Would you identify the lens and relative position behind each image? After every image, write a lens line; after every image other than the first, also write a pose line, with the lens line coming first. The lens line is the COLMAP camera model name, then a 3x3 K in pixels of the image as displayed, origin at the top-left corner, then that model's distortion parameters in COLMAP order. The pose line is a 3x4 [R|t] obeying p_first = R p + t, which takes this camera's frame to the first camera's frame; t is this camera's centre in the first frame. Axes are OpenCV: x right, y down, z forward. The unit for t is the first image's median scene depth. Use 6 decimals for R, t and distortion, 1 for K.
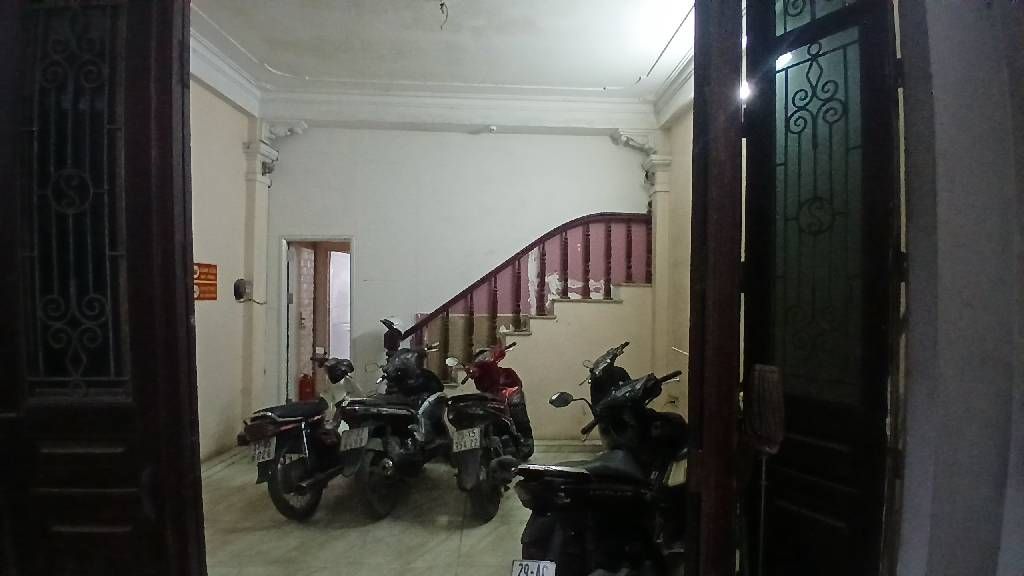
lens RADIAL K [[518.0, 0, 512.0], [0, 518.0, 288.0], [0, 0, 1]] dist [0.000071, -0.048072]
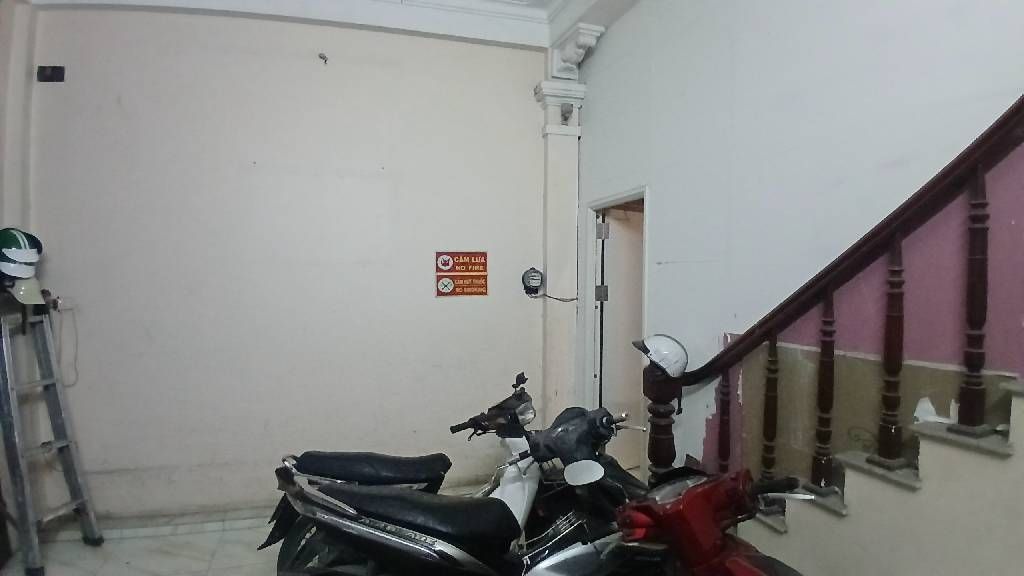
lens RADIAL K [[518.0, 0, 512.0], [0, 518.0, 288.0], [0, 0, 1]] dist [0.000071, -0.048072]
pose [[0.280013, 0.010858, -0.959935, 0.199246], [0.020780, 0.999633, 0.017369, -0.001498], [0.959771, -0.024811, 0.279684, 0.718464]]
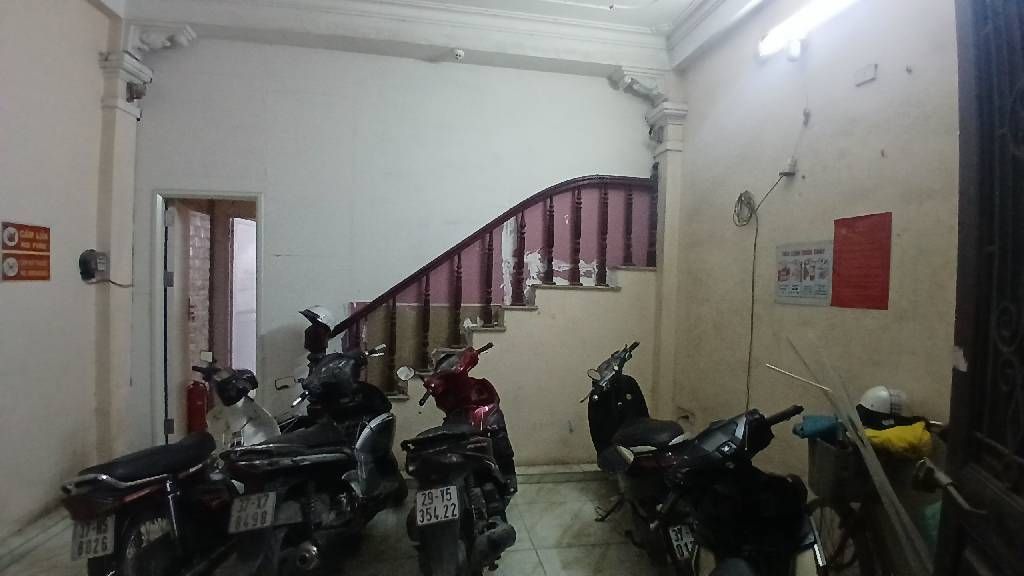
lens RADIAL K [[518.0, 0, 512.0], [0, 518.0, 288.0], [0, 0, 1]] dist [0.000071, -0.048072]
pose [[0.990969, 0.012243, 0.133534, -0.057567], [-0.016487, 0.999392, 0.030720, 0.003129], [-0.133076, -0.032644, 0.990568, 0.246762]]
